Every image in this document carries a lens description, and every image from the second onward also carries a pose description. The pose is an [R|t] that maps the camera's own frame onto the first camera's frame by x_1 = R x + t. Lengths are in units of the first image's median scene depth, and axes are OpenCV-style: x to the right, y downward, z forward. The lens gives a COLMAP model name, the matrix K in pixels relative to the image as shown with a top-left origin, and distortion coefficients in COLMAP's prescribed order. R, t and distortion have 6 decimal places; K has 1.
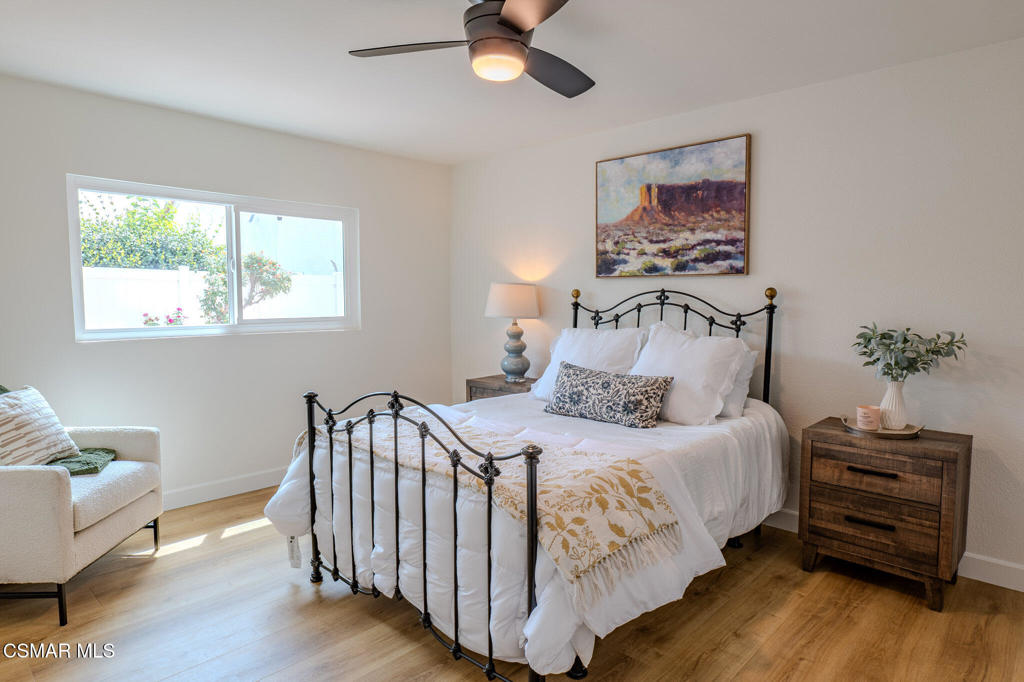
lens RADIAL K [[601.2, 0, 512.0], [0, 601.2, 341.0], [0, 0, 1]] dist [-0.002060, -0.000225]
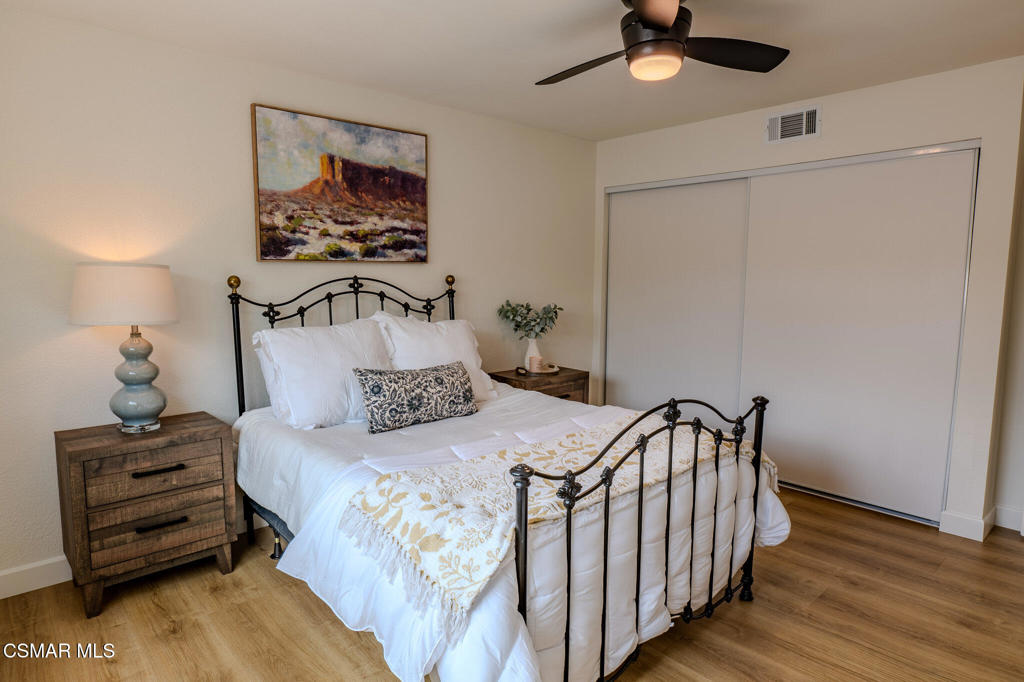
lens RADIAL K [[601.2, 0, 512.0], [0, 601.2, 341.0], [0, 0, 1]] dist [-0.002060, -0.000225]
pose [[0.090248, -0.113228, 0.989462, -0.654837], [0.073464, 0.991566, 0.106768, -0.069375], [-0.993206, 0.063054, 0.097805, 0.689217]]
